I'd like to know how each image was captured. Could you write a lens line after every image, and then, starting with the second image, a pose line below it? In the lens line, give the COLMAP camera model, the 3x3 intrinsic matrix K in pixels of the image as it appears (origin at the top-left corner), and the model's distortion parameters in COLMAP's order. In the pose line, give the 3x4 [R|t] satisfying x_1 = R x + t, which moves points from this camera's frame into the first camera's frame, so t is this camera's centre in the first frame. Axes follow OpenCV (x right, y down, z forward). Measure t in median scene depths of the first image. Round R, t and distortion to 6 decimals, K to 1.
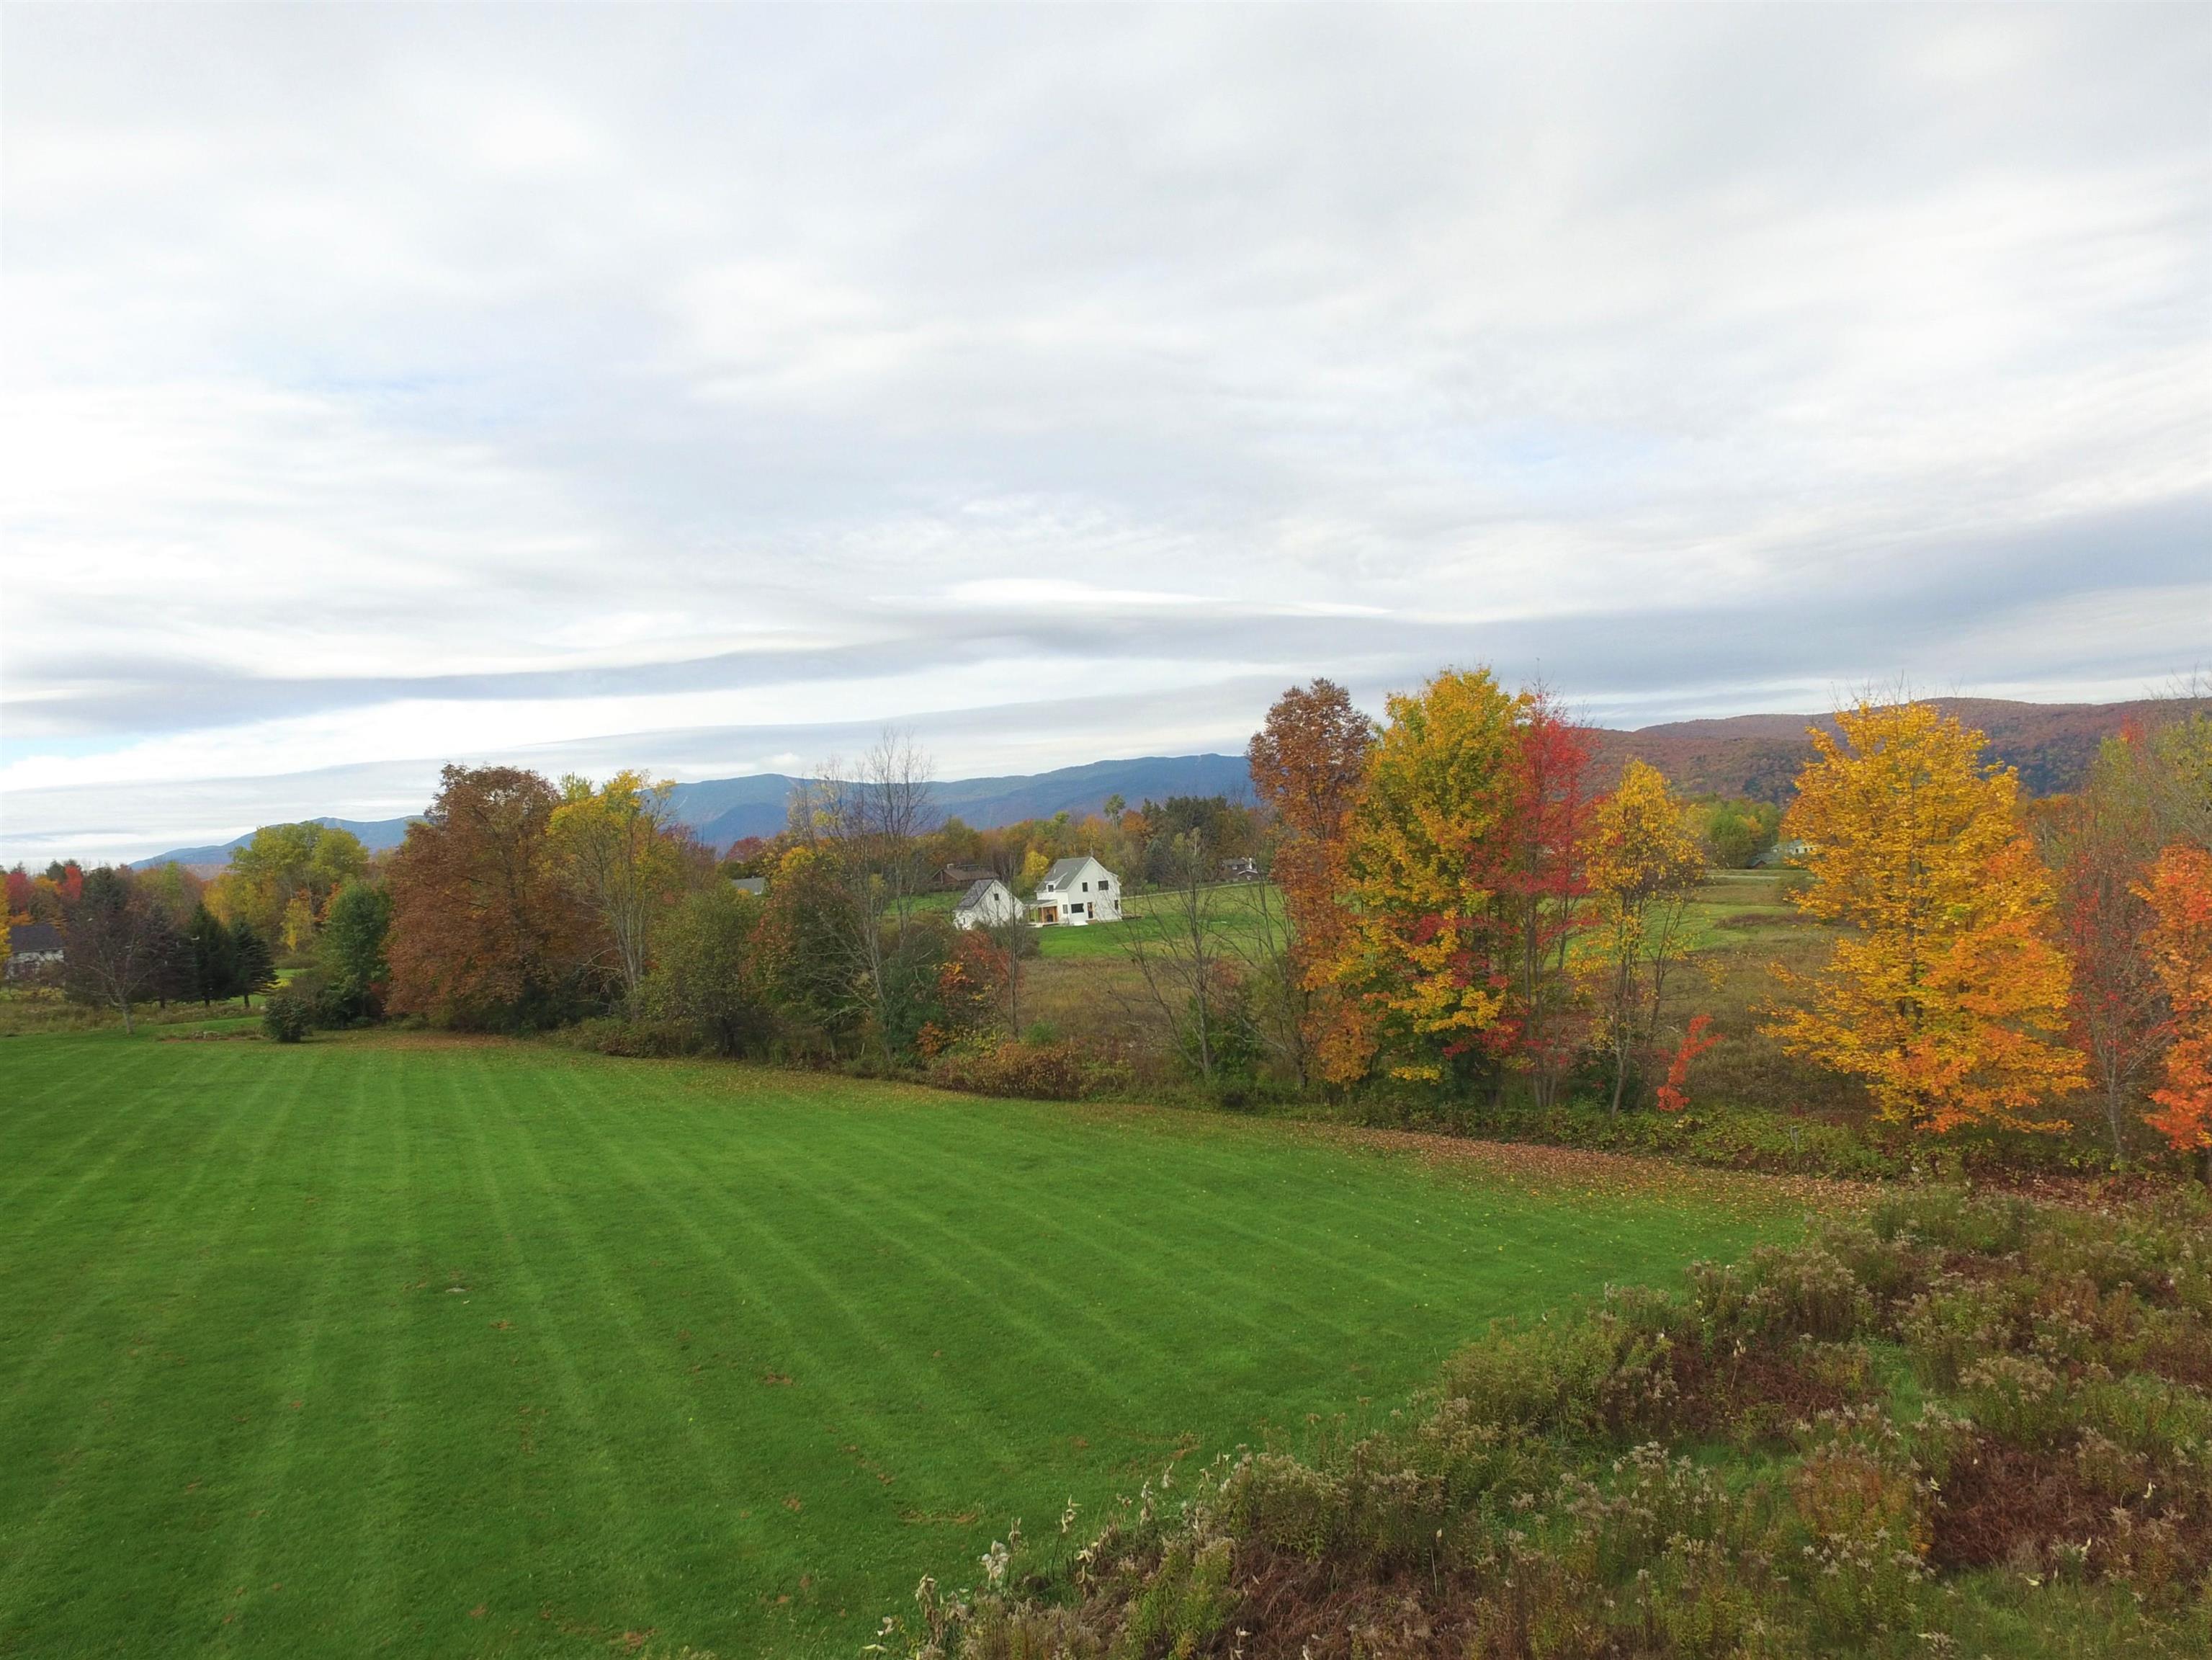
lens RADIAL K [[1423.6, 0, 1111.8], [0, 1423.6, 835.2], [0, 0, 1]] dist [0.000698, 0.004515]
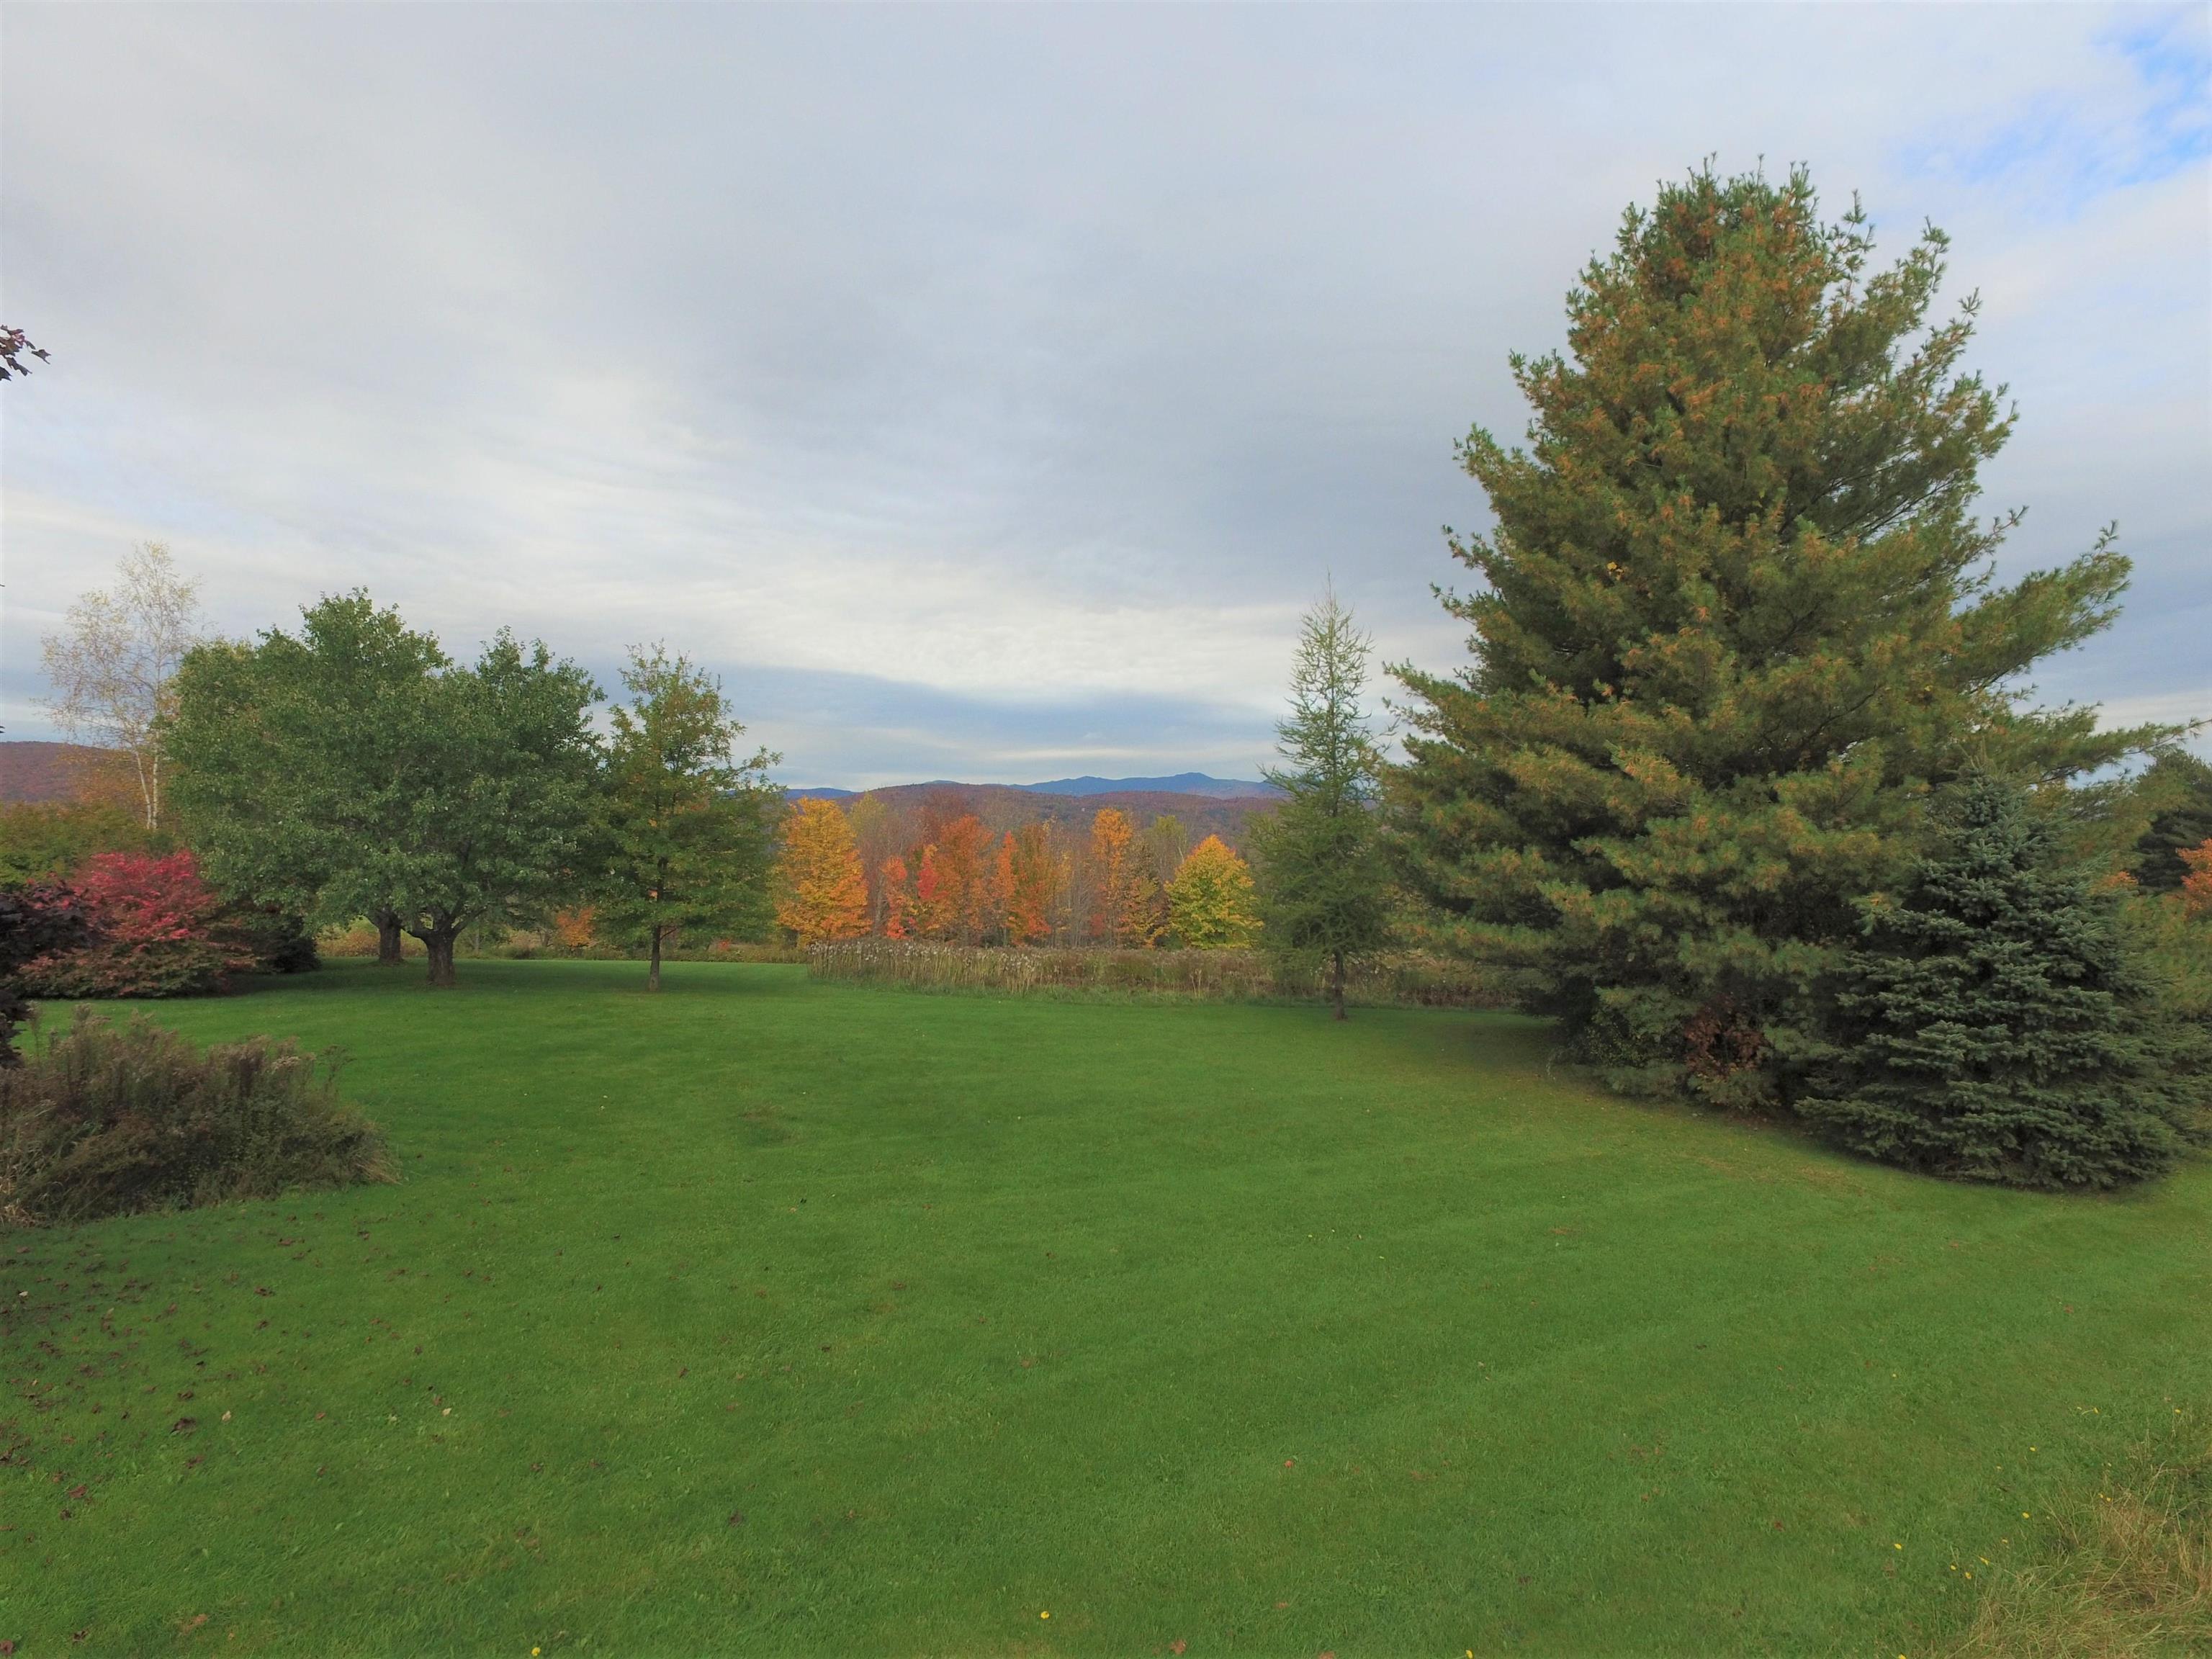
lens RADIAL K [[1277.4, 0, 1114.9], [0, 1277.4, 830.5], [0, 0, 1]] dist [-0.016834, 0.017044]
pose [[0.533526, 0.101790, 0.839636, -1.191666], [-0.041978, 0.994695, -0.093914, 0.172844], [-0.844742, 0.014859, 0.534968, -0.802630]]
